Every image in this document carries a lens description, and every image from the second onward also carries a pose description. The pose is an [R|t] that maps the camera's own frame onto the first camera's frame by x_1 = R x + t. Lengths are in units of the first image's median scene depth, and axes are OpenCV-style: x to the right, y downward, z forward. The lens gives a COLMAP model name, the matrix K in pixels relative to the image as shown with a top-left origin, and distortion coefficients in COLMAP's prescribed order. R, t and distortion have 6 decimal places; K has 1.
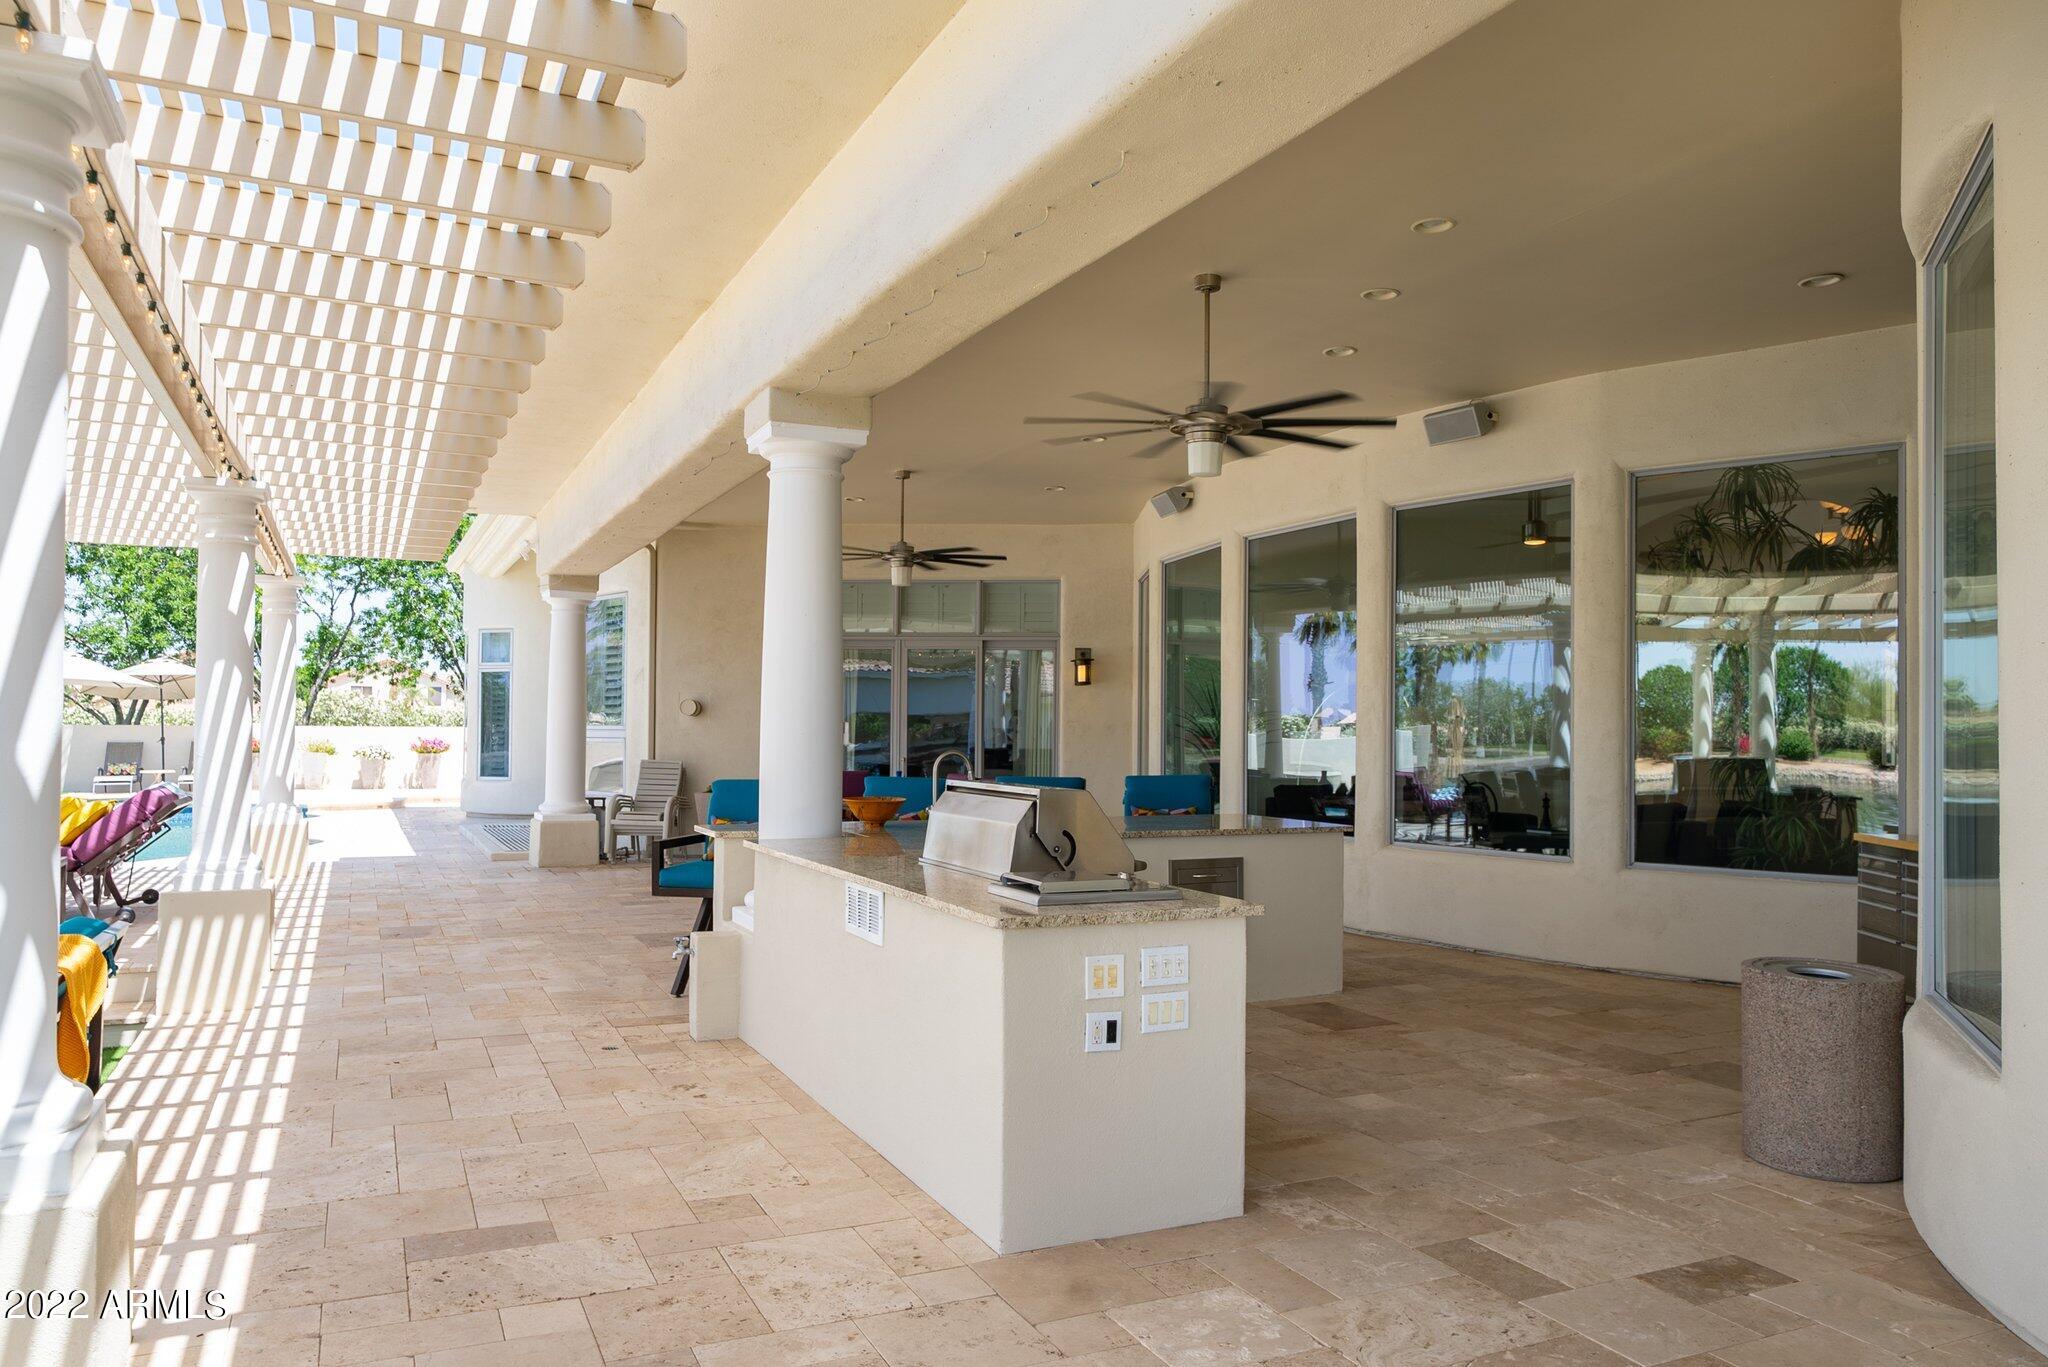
lens RADIAL K [[1375.1, 0, 1021.0], [0, 1375.1, 687.0], [0, 0, 1]] dist [0.009556, 0.002055]
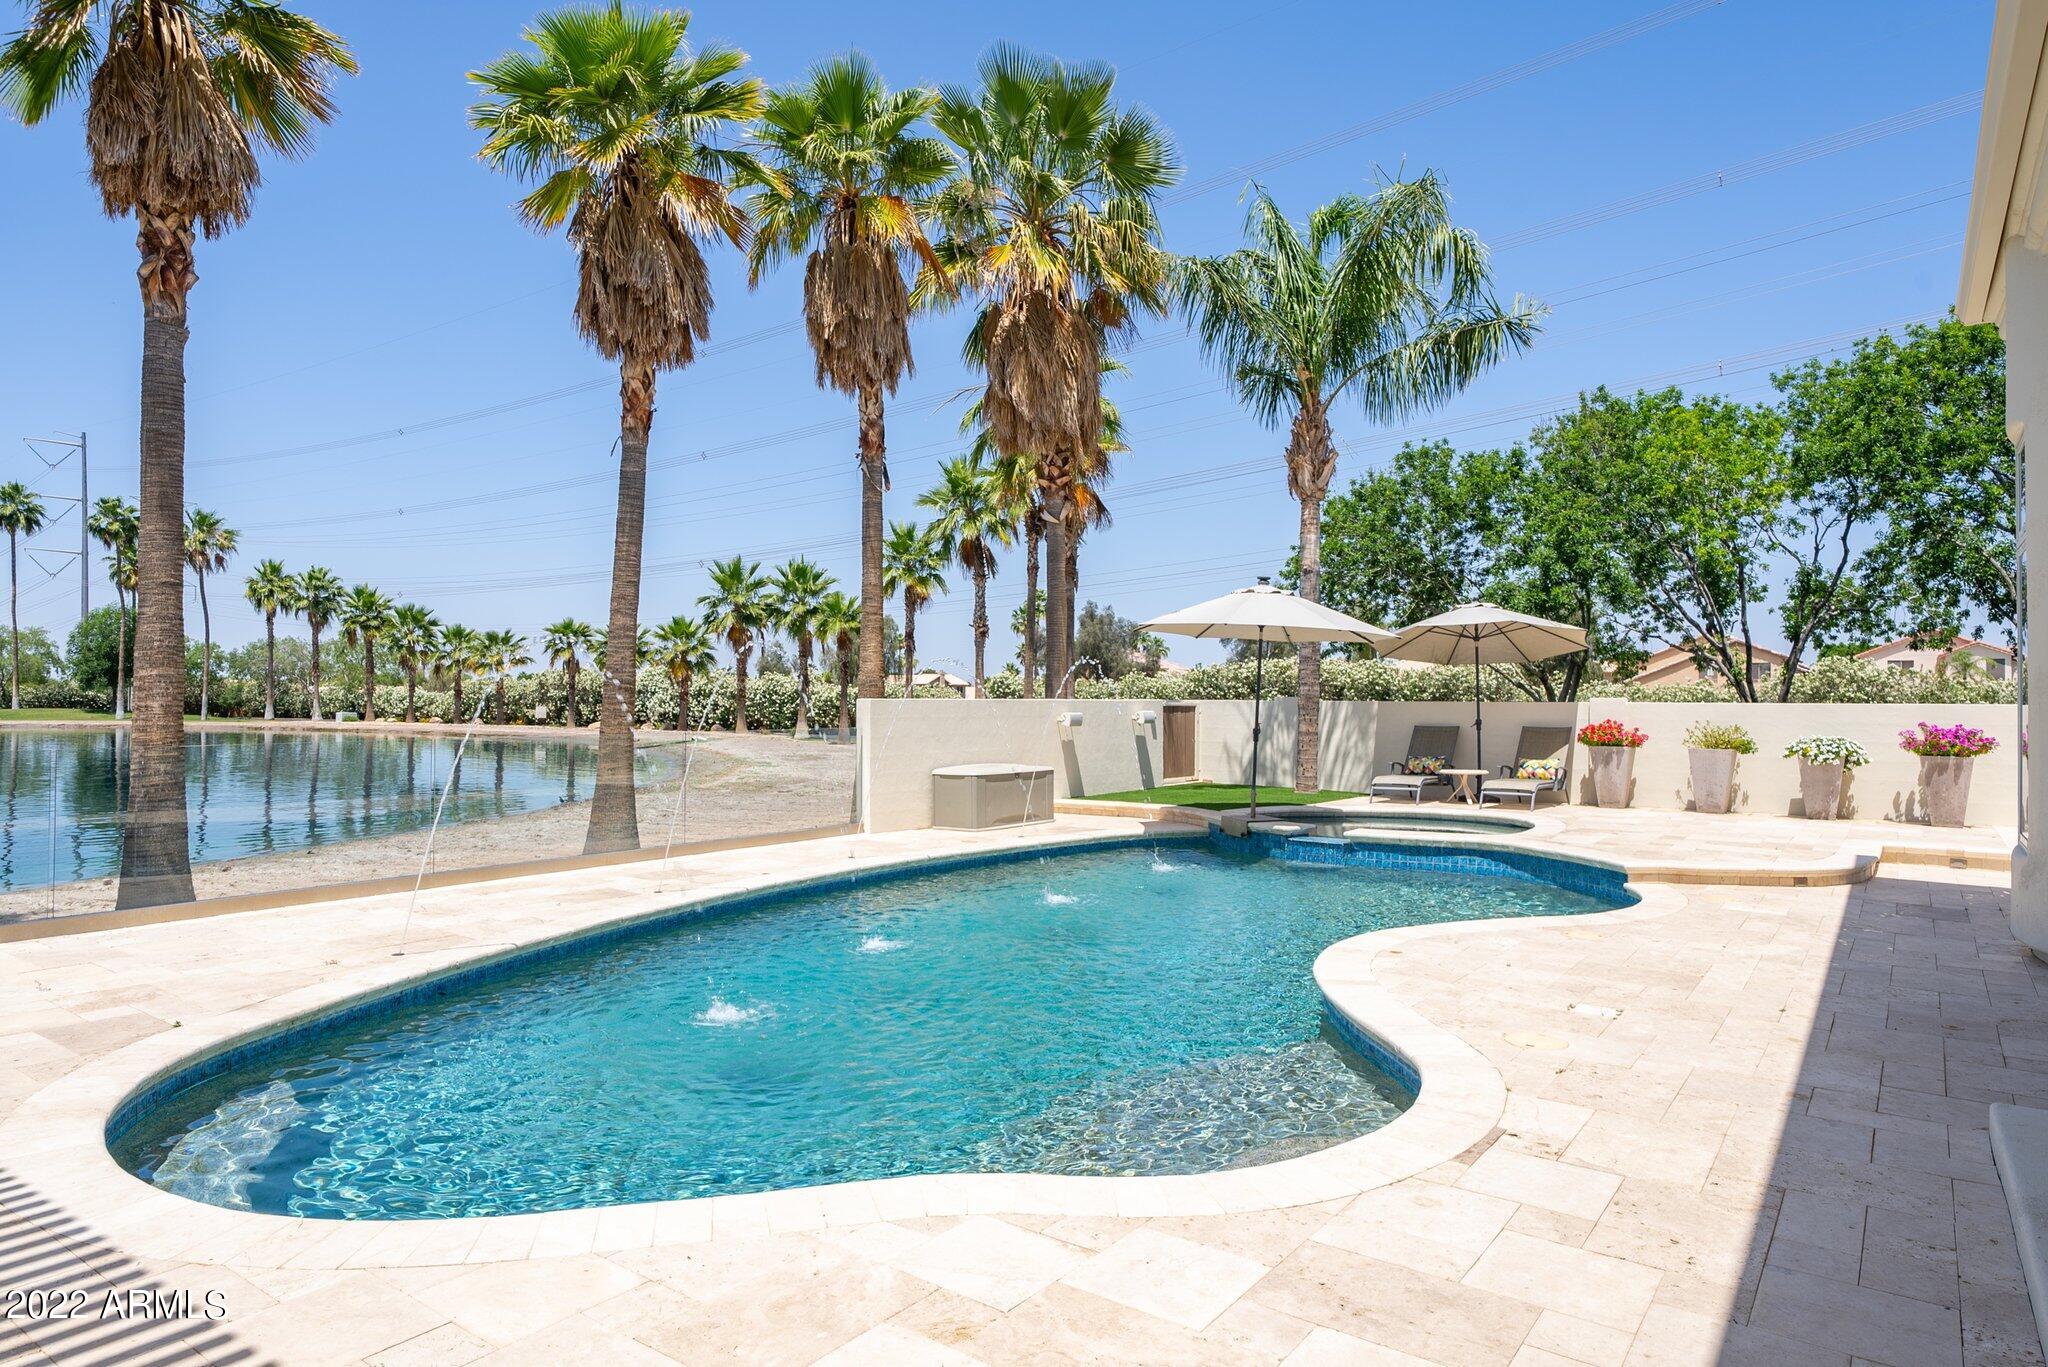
lens RADIAL K [[1172.2, 0, 1020.7], [0, 1172.2, 683.7], [0, 0, 1]] dist [0.005589, 0.001215]
pose [[0.457345, -0.018484, -0.889097, -0.138844], [0.027991, 0.999588, -0.006382, 0.010561], [0.888849, -0.021968, 0.457674, 0.345525]]
